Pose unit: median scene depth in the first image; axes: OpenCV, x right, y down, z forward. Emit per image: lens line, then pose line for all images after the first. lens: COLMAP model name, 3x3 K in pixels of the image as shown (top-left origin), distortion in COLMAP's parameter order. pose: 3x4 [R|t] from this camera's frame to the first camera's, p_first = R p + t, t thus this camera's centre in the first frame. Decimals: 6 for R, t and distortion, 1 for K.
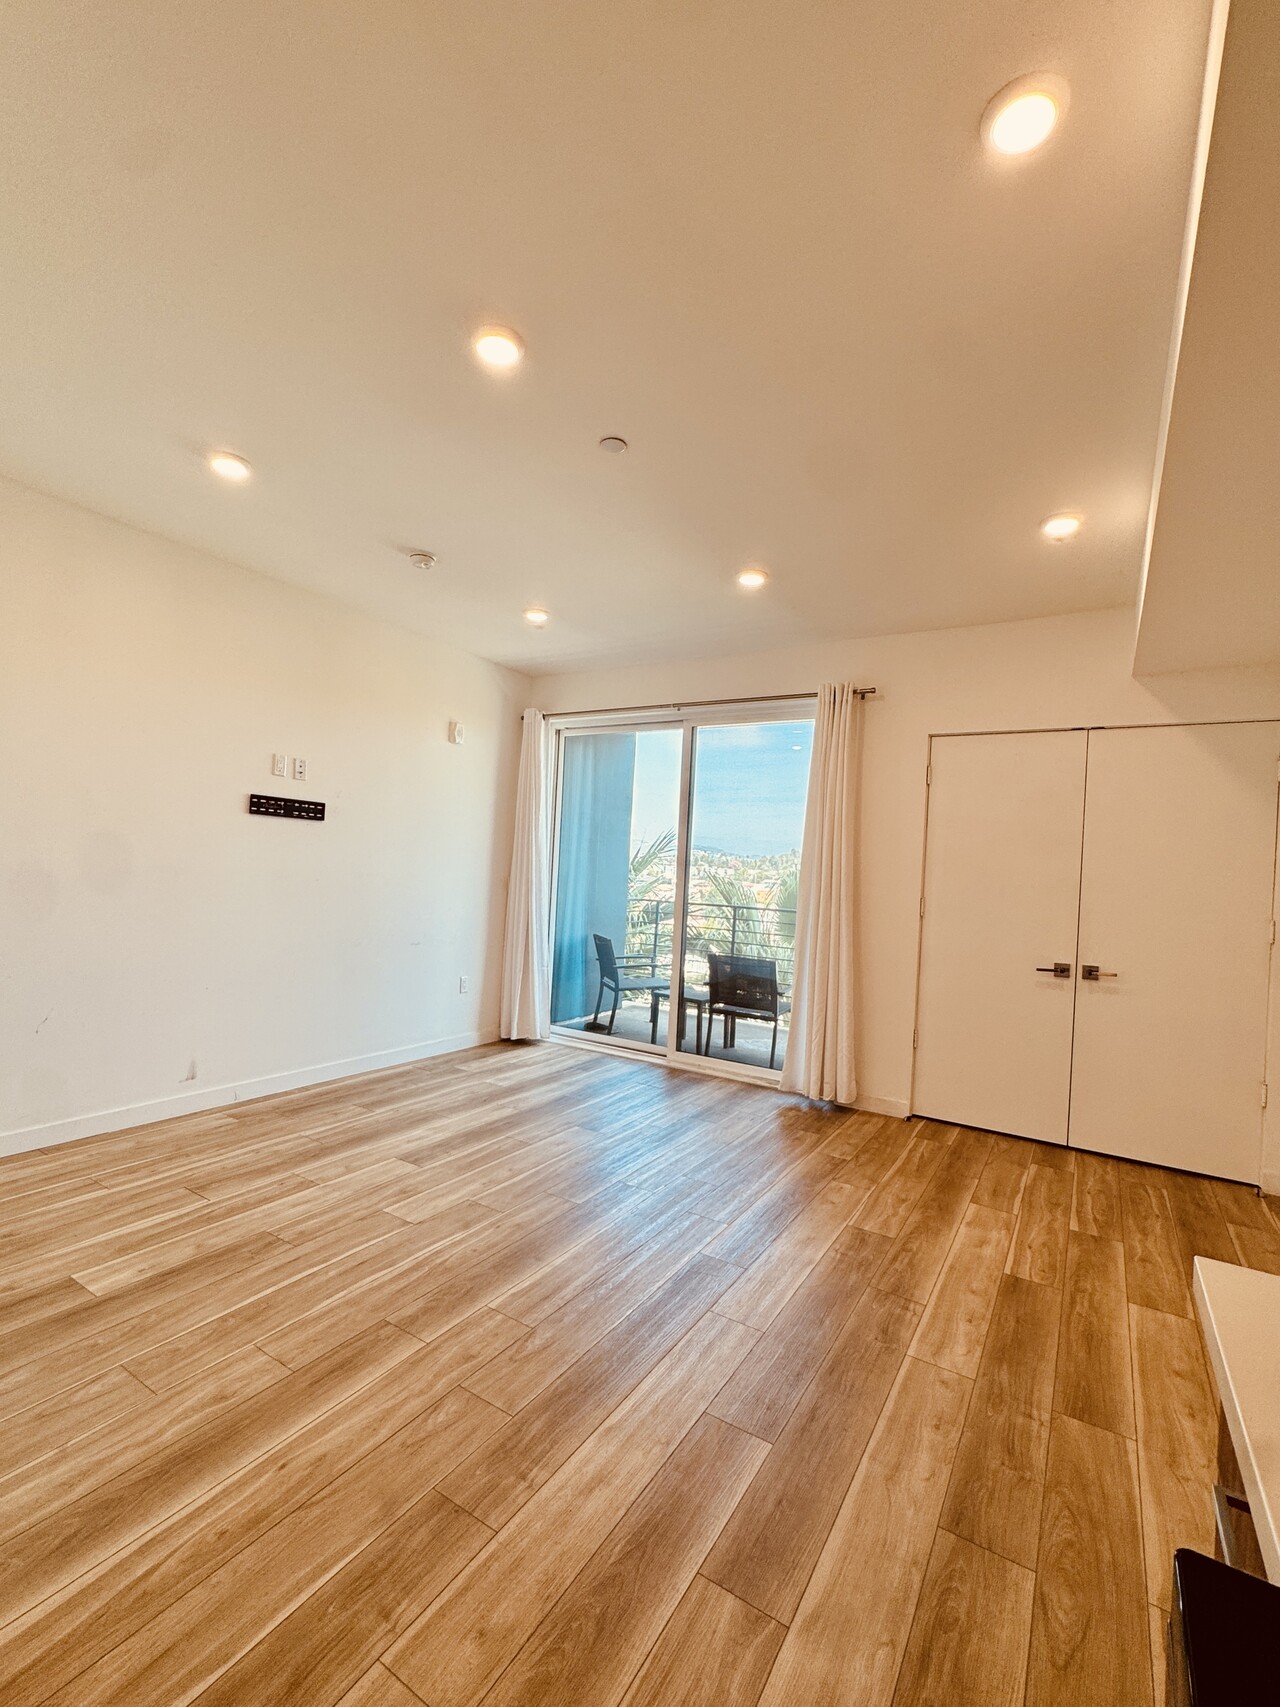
lens RADIAL K [[682.5, 0, 638.8], [0, 682.5, 852.4], [0, 0, 1]] dist [0.001276, 0.000196]
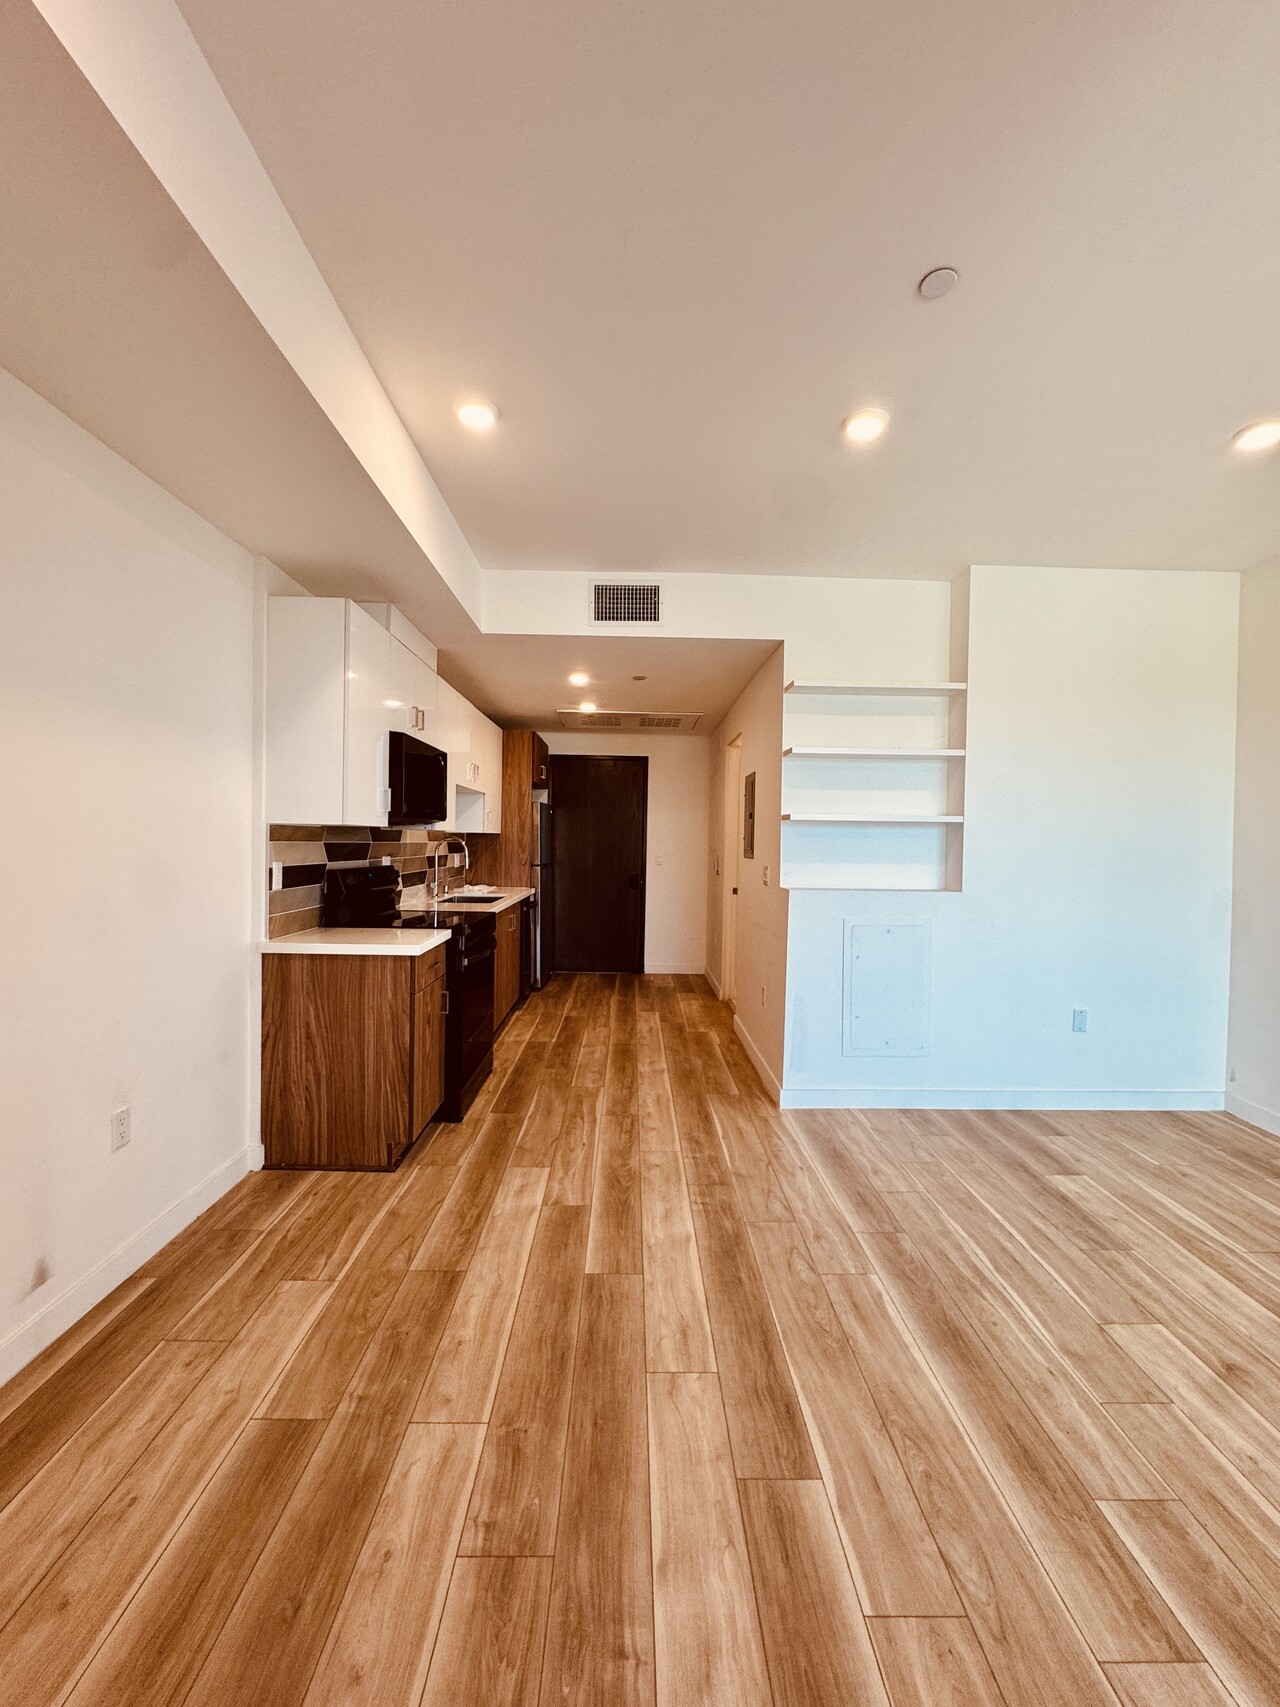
lens RADIAL K [[682.5, 0, 640.7], [0, 682.5, 849.7], [0, 0, 1]] dist [0.001276, 0.000196]
pose [[-0.822969, -0.062834, -0.564600, 0.738165], [-0.046579, 0.997981, -0.043172, 0.091913], [0.566173, -0.009231, -0.824235, 1.766983]]
